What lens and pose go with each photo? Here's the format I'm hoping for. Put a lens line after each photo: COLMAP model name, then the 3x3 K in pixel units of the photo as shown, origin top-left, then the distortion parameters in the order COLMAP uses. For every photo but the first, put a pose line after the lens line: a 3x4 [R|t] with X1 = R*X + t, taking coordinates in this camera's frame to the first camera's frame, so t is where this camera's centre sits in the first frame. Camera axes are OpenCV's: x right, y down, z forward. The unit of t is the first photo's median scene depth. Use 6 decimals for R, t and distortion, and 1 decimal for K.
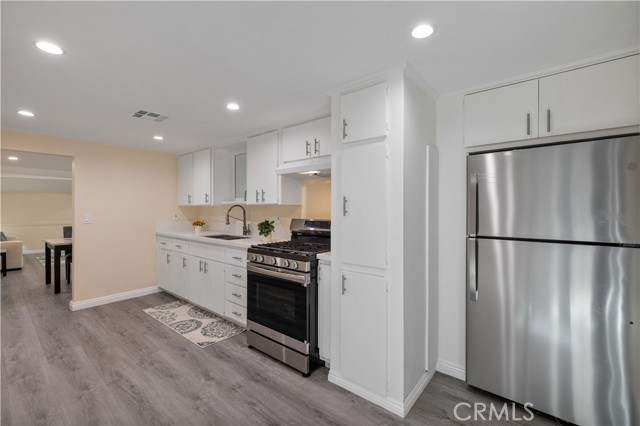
lens RADIAL K [[275.8, 0, 316.4], [0, 275.8, 209.3], [0, 0, 1]] dist [0.004713, -0.002518]
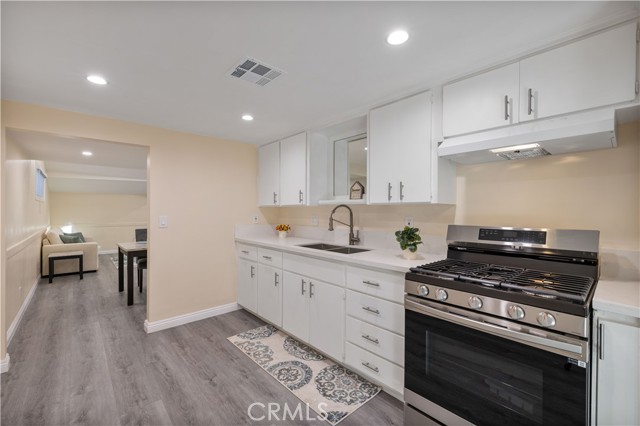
lens RADIAL K [[275.8, 0, 314.7], [0, 275.8, 210.9], [0, 0, 1]] dist [0.004713, -0.002518]
pose [[0.987884, 0.002175, -0.155180, -0.295508], [-0.002331, 0.999997, -0.000824, 0.001711], [0.155178, 0.001175, 0.987886, 0.295335]]
